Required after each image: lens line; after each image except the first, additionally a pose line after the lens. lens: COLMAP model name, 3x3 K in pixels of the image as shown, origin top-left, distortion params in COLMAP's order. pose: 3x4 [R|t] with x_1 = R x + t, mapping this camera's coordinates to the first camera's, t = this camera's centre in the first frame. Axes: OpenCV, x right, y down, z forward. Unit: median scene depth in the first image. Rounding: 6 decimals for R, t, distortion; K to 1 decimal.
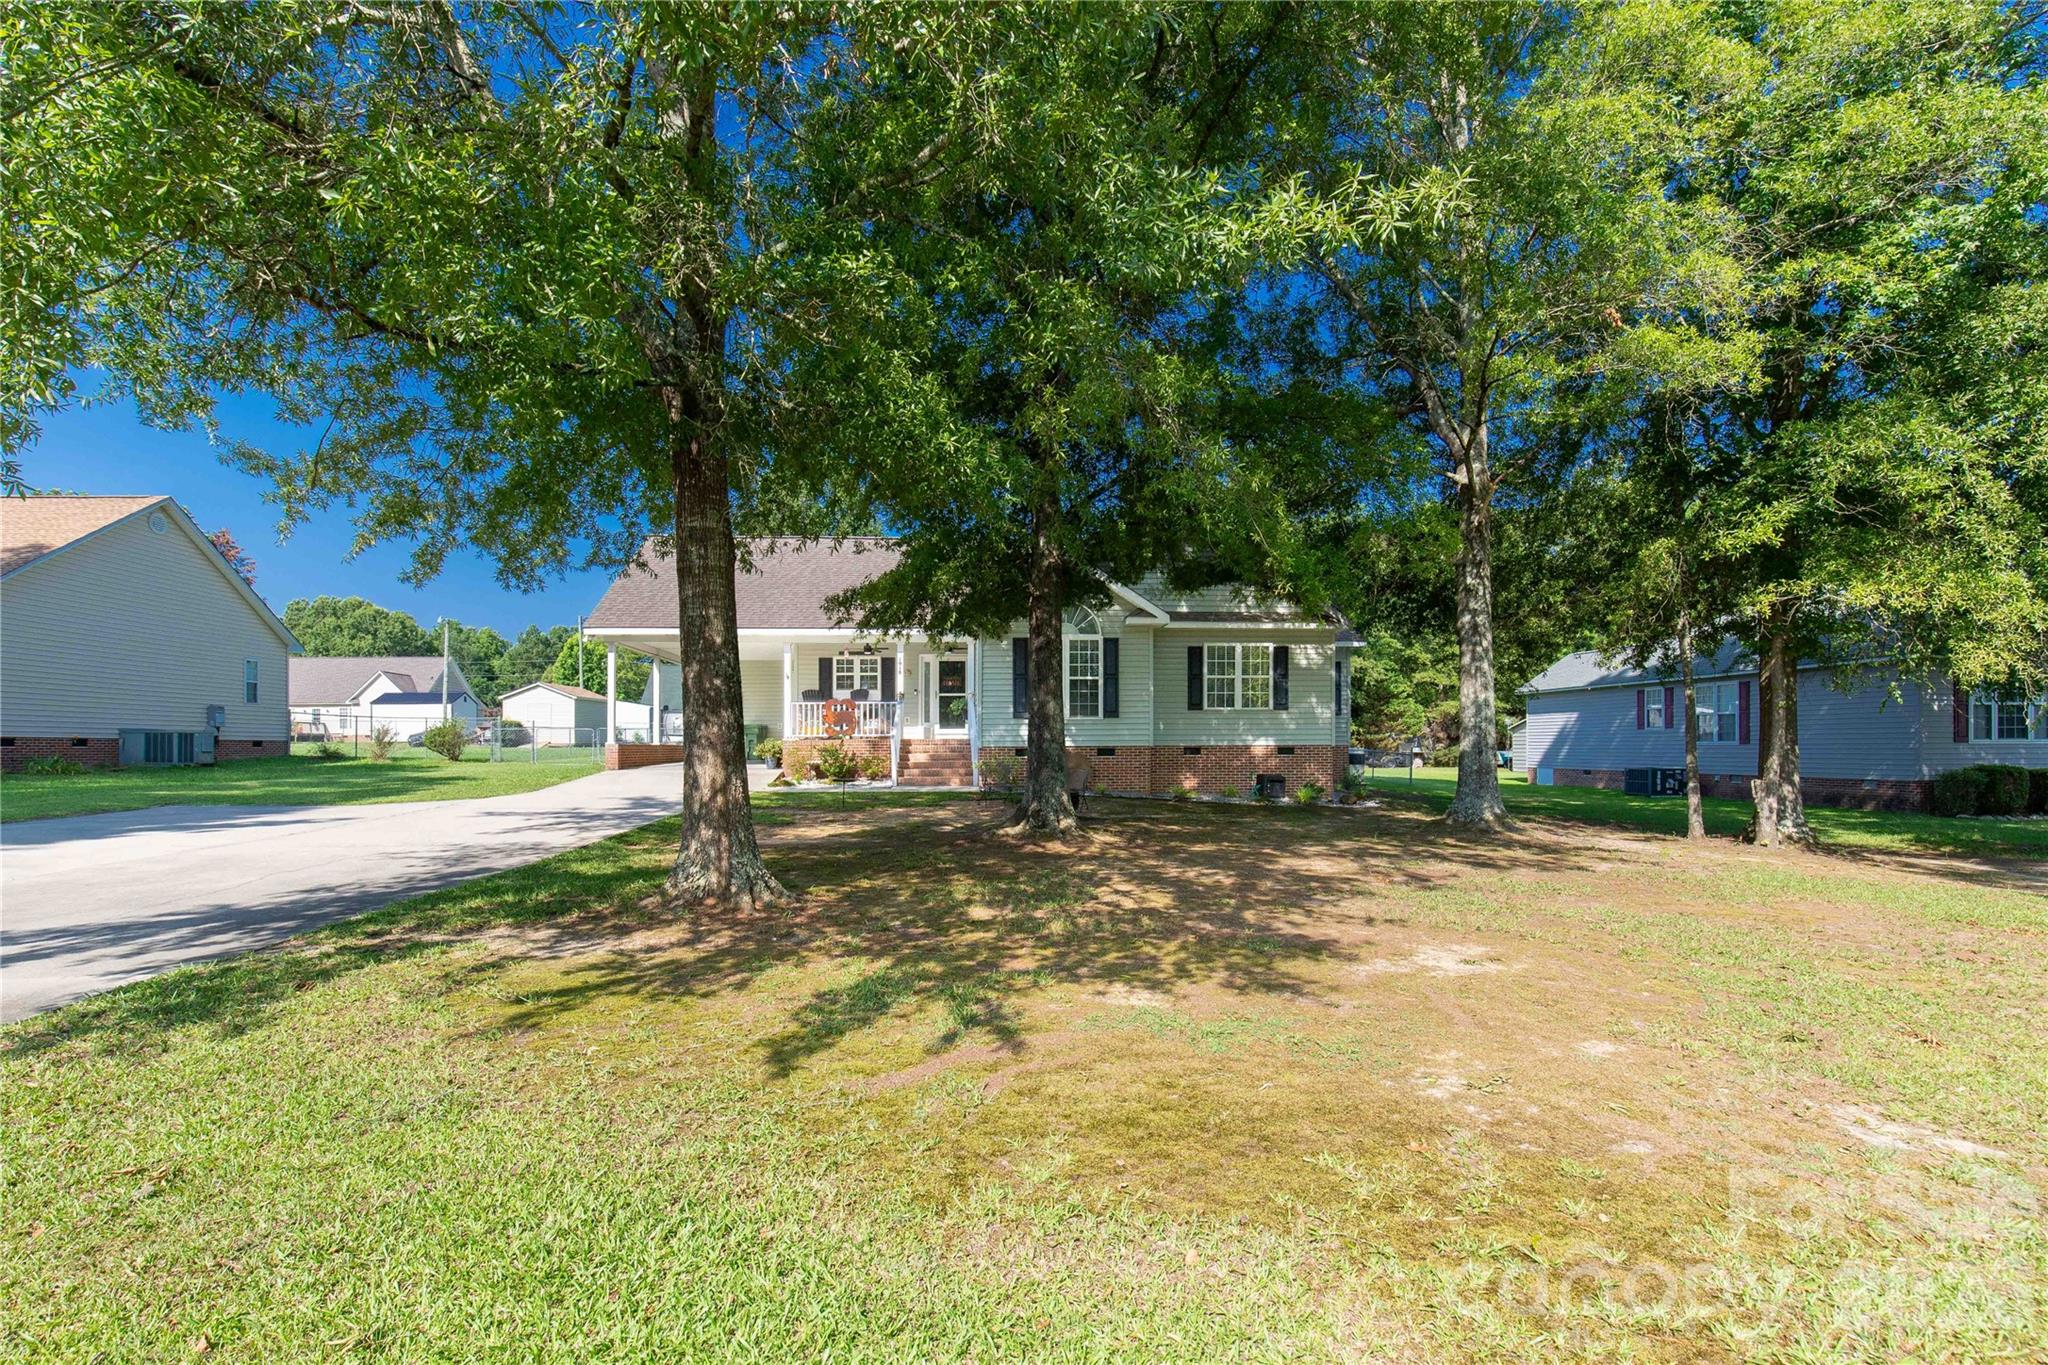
lens RADIAL K [[936.0, 0, 1021.5], [0, 936.0, 737.3], [0, 0, 1]] dist [0.002788, 0.000332]
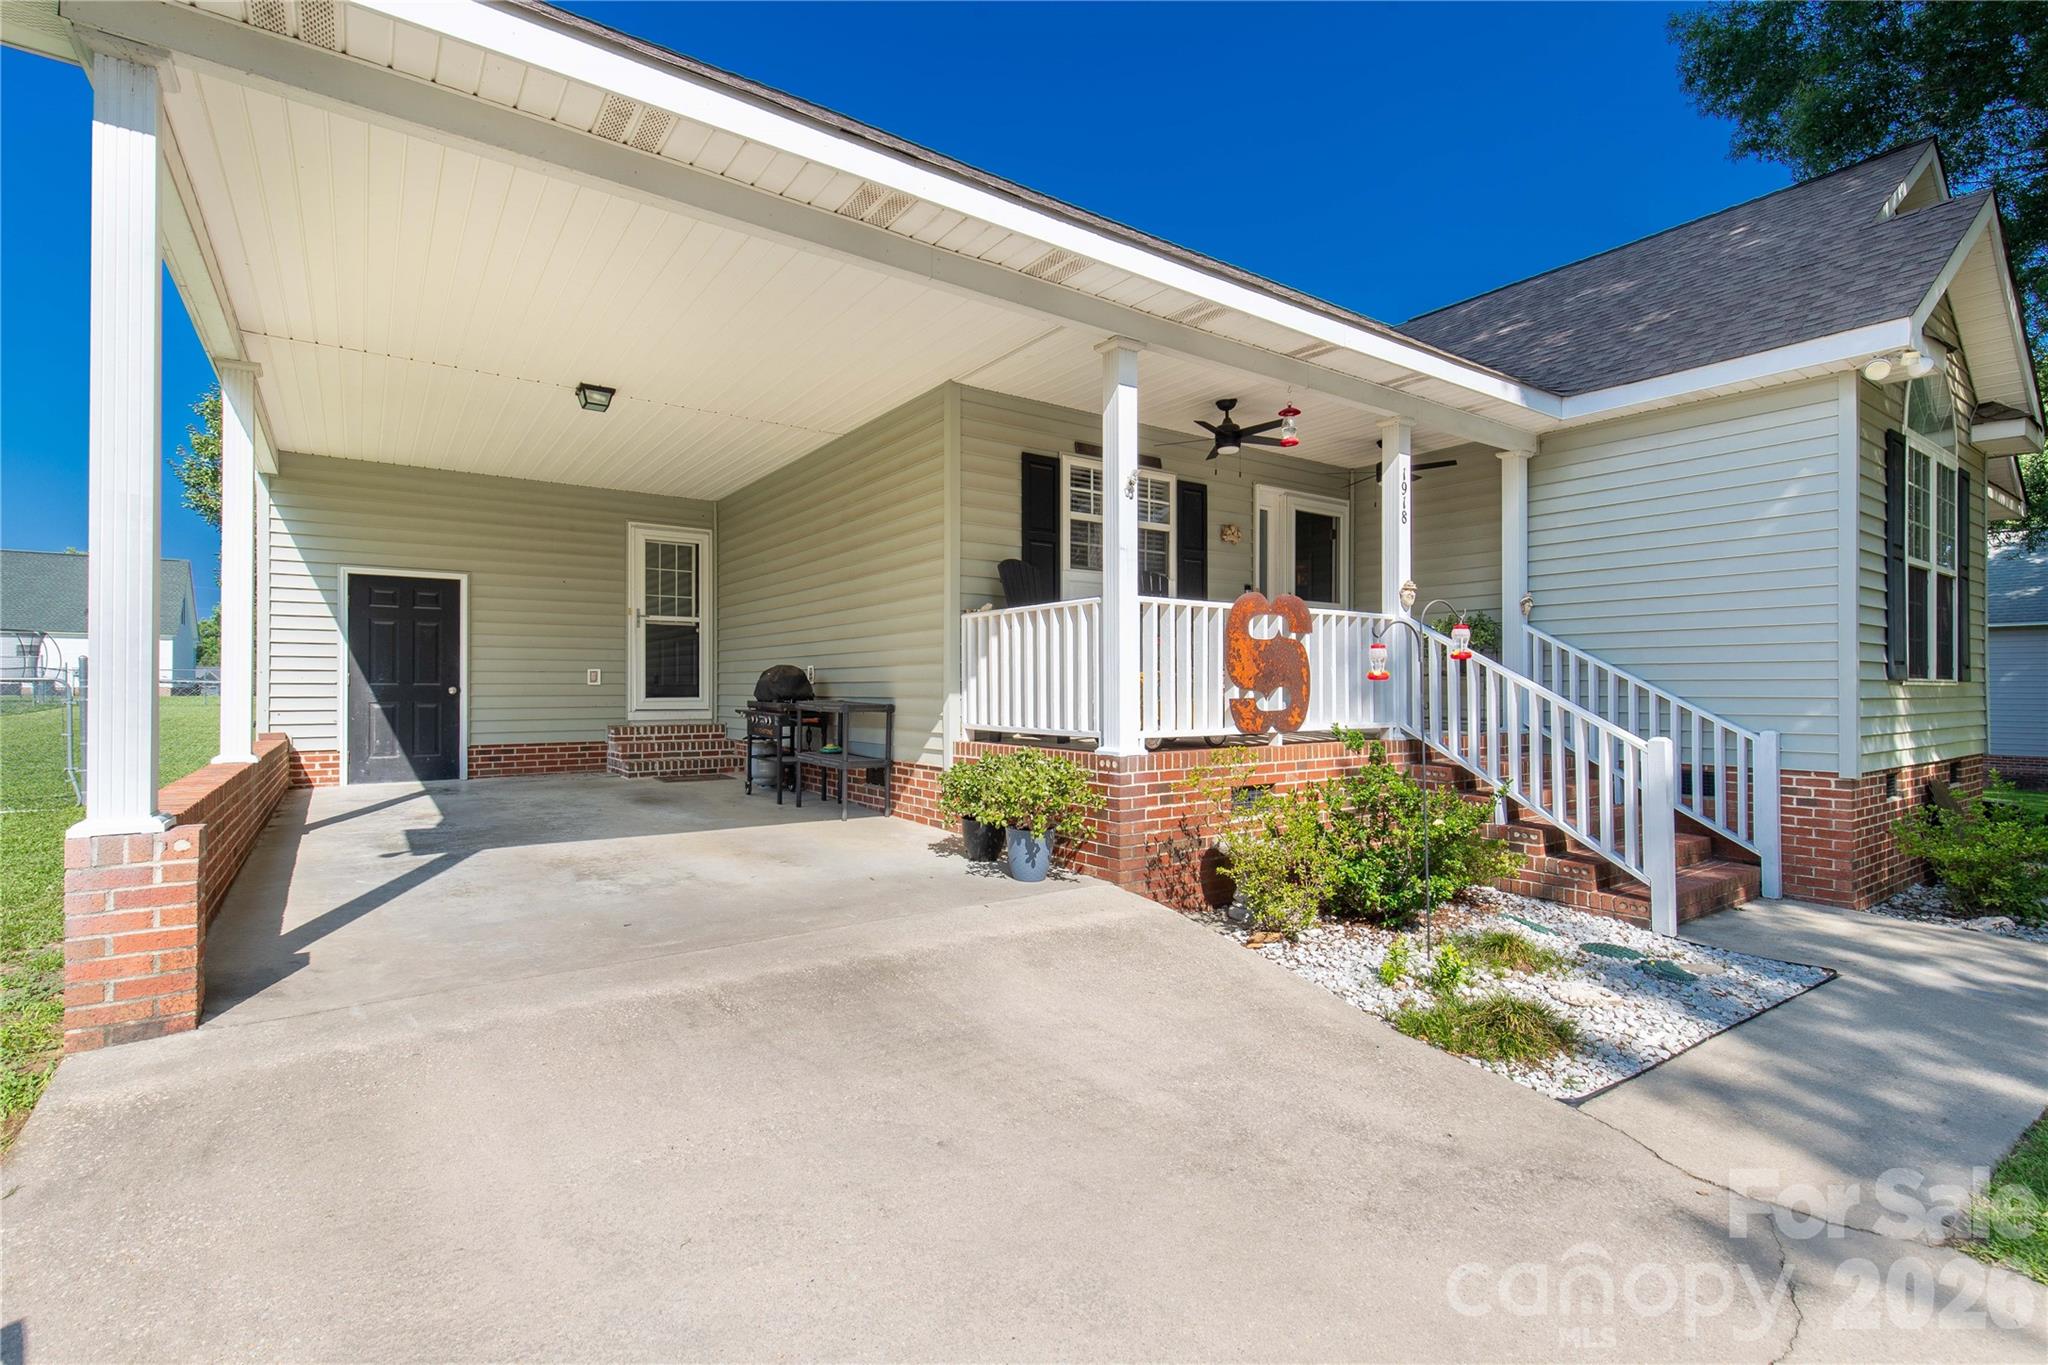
lens RADIAL K [[936.0, 0, 1040.3], [0, 936.0, 684.4], [0, 0, 1]] dist [0.002788, 0.000332]
pose [[0.853769, 0.010116, 0.520553, -0.400688], [-0.010554, 0.999942, -0.002122, -0.014107], [-0.520544, -0.003682, 0.853827, 0.829756]]
